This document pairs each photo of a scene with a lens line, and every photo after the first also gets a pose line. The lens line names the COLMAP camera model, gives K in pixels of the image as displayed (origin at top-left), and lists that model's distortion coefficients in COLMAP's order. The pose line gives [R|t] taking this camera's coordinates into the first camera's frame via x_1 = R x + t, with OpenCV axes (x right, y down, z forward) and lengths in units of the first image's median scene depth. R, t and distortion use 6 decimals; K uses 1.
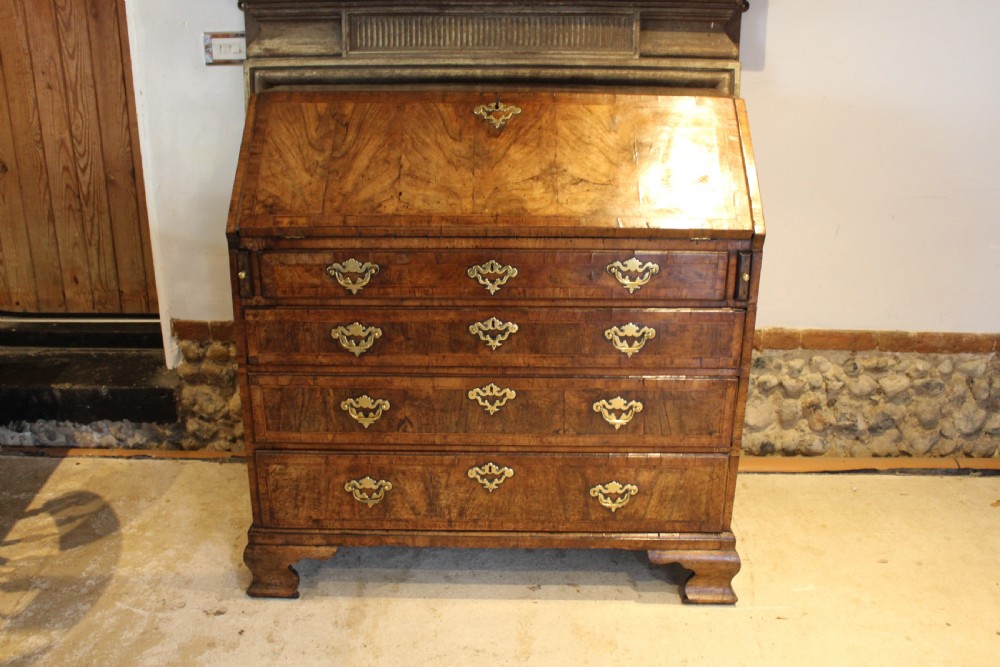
lens RADIAL K [[897.2, 0, 493.0], [0, 897.2, 330.4], [0, 0, 1]] dist [-0.150127, 0.141168]
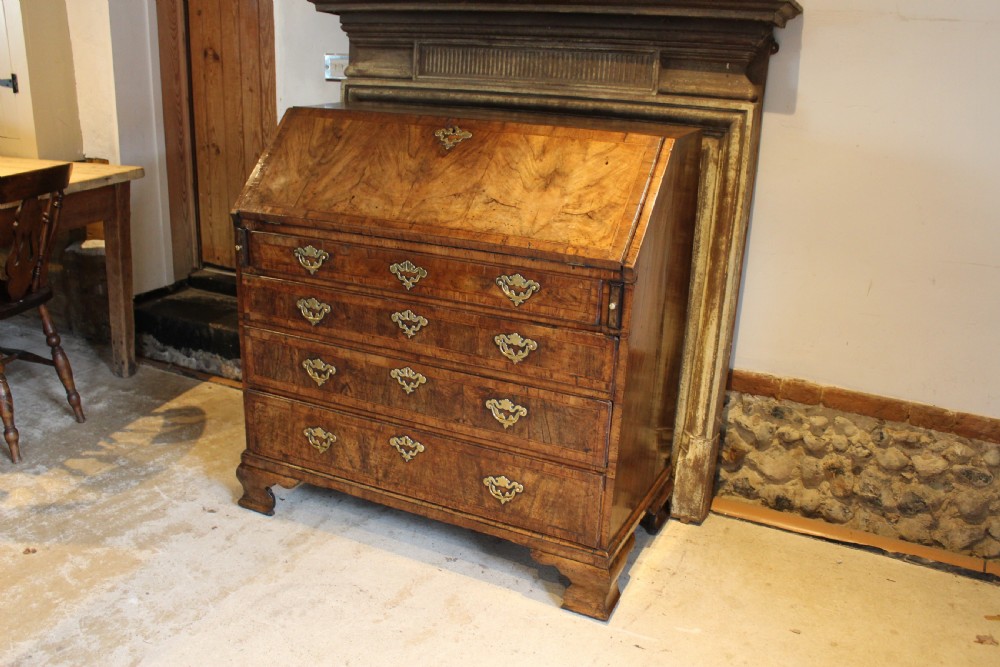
lens RADIAL K [[897.2, 0, 496.1], [0, 897.2, 332.9], [0, 0, 1]] dist [-0.150127, 0.141168]
pose [[0.906098, 0.157781, -0.392545, 0.529251], [-0.163353, 0.986377, 0.019404, -0.024494], [0.390259, 0.046541, 0.919528, -0.024426]]
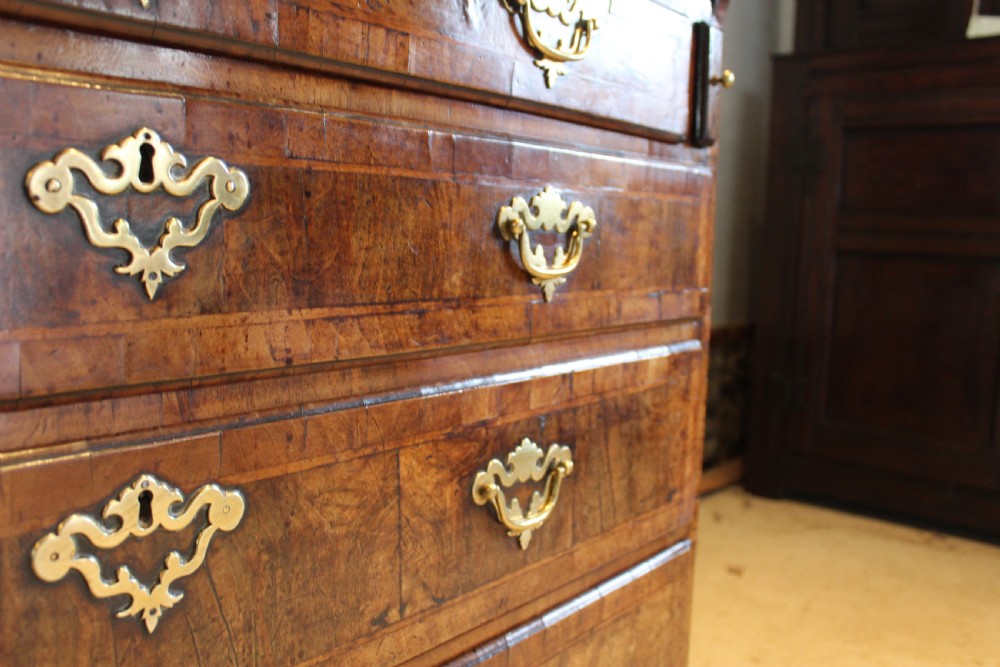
lens RADIAL K [[897.2, 0, 499.4], [0, 897.2, 332.5], [0, 0, 1]] dist [-0.150127, 0.141168]
pose [[0.619402, -0.074118, 0.781568, -0.100422], [0.227697, 0.969703, -0.088493, 0.061359], [-0.751329, 0.232774, 0.617512, 0.777252]]
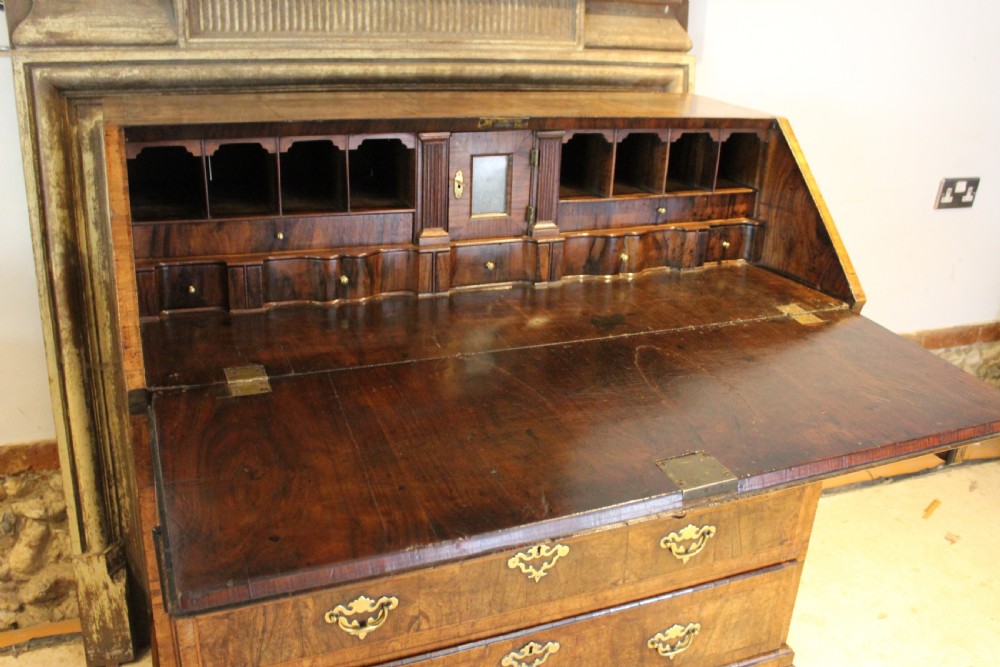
lens RADIAL K [[897.2, 0, 490.1], [0, 897.2, 330.3], [0, 0, 1]] dist [-0.150127, 0.141168]
pose [[0.920092, -0.110142, 0.375898, -0.268499], [0.088221, 0.993266, 0.075097, -0.154126], [-0.381638, -0.035934, 0.923613, 0.364783]]
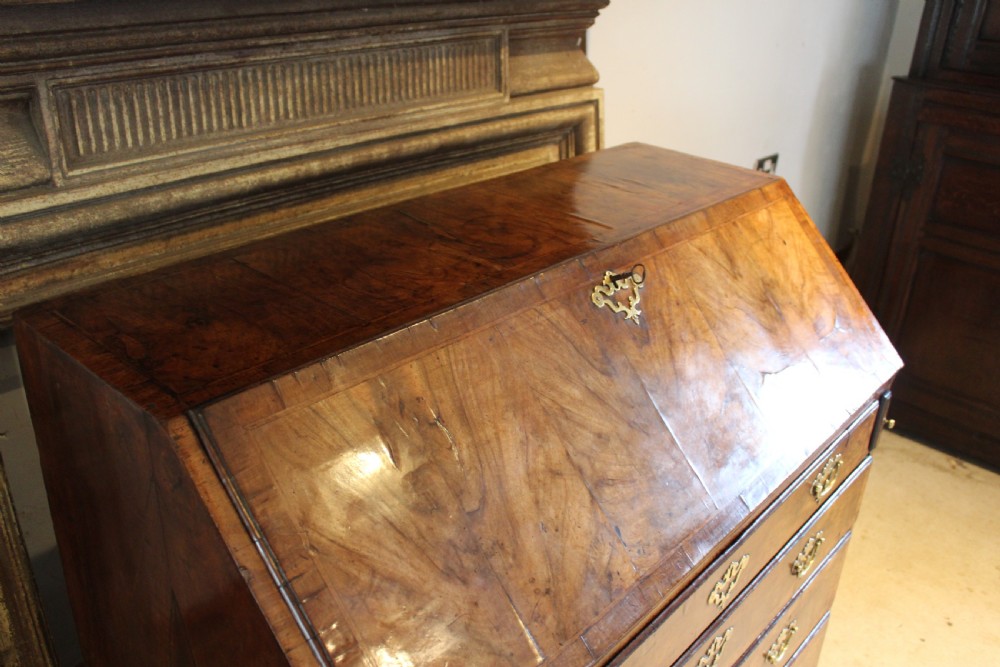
lens RADIAL K [[897.2, 0, 488.5], [0, 897.2, 333.0], [0, 0, 1]] dist [-0.150127, 0.141168]
pose [[0.655505, -0.305641, 0.690577, -0.414671], [0.211599, 0.952146, 0.220555, -0.346874], [-0.724940, 0.001551, 0.688810, 0.661108]]
